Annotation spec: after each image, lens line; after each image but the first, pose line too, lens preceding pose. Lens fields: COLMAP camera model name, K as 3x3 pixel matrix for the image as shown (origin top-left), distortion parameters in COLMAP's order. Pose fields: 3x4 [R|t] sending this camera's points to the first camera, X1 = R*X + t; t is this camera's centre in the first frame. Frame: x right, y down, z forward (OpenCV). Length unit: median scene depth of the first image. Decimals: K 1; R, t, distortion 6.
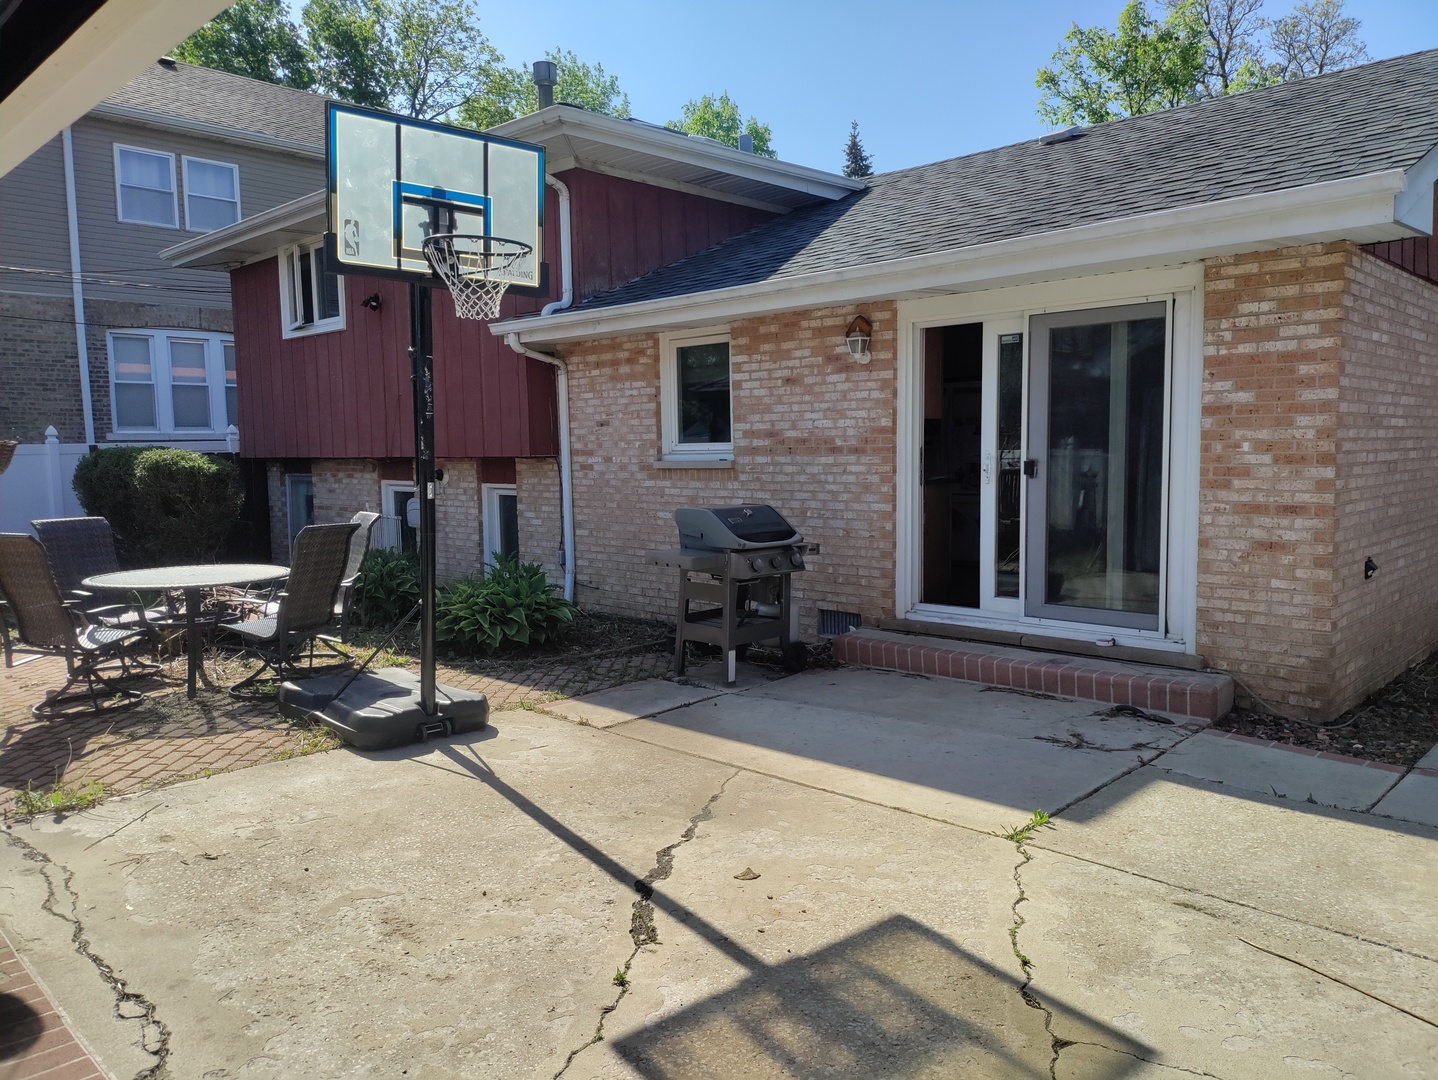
lens RADIAL K [[1058.3, 0, 729.4], [0, 1058.3, 548.5], [0, 0, 1]] dist [0.057734, -0.081458]
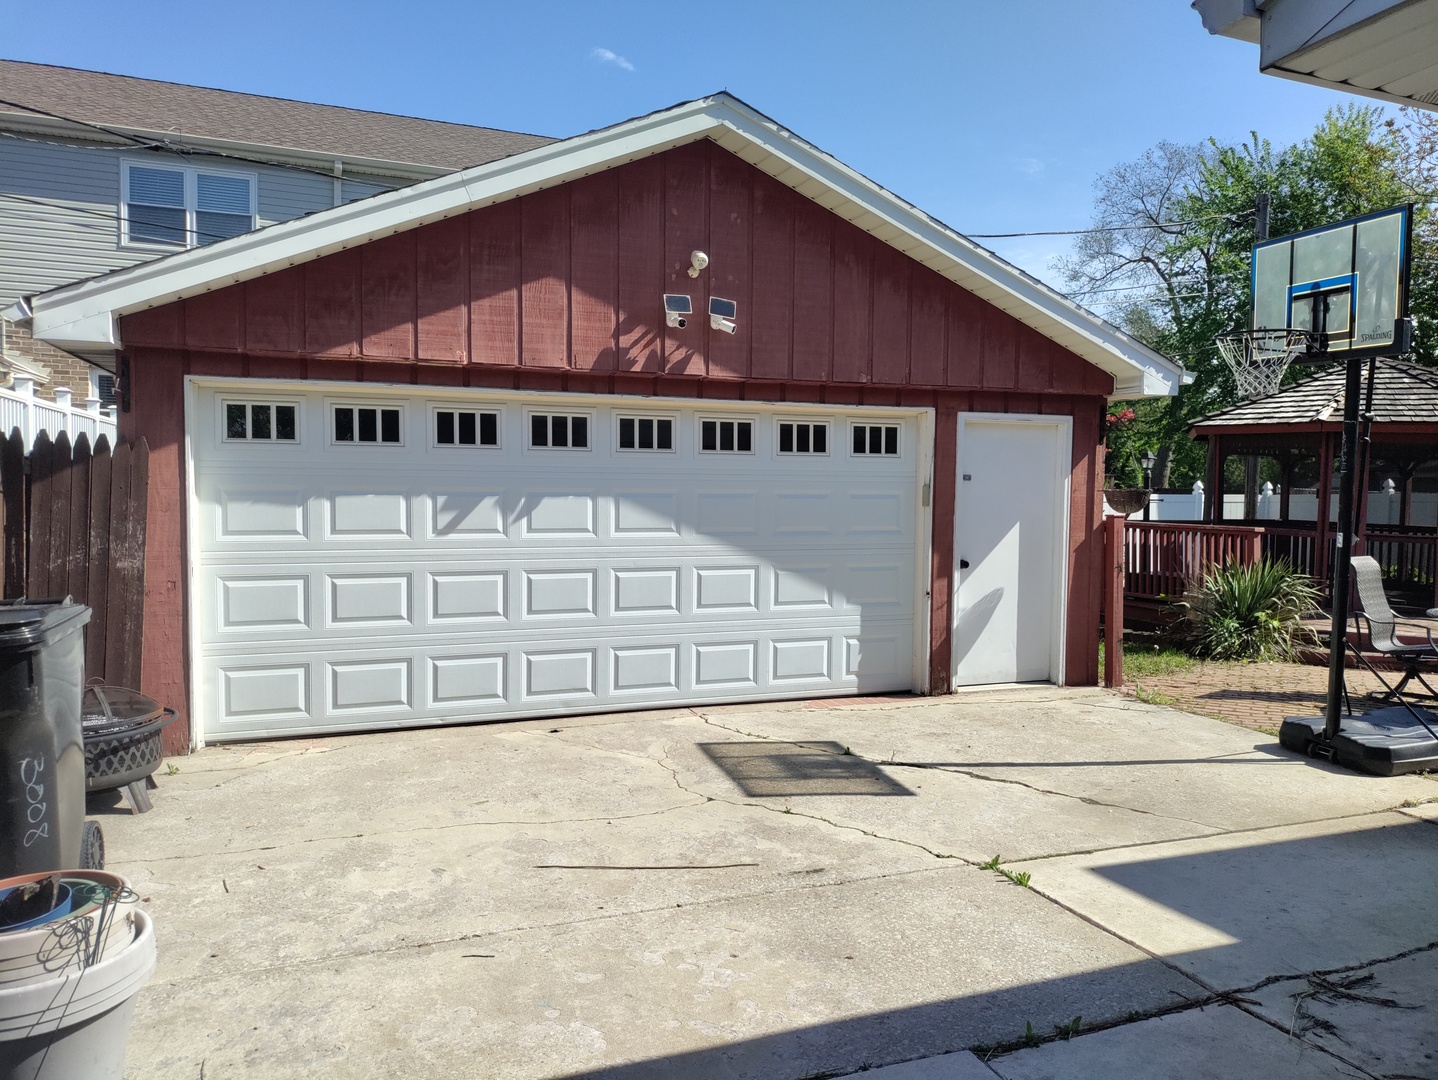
lens RADIAL K [[1058.3, 0, 710.4], [0, 1058.3, 543.7], [0, 0, 1]] dist [0.057734, -0.081458]
pose [[-0.429240, 0.059172, -0.901250, 1.220357], [-0.101254, 0.988409, 0.113119, -0.132564], [0.897497, 0.139810, -0.418274, 1.047235]]
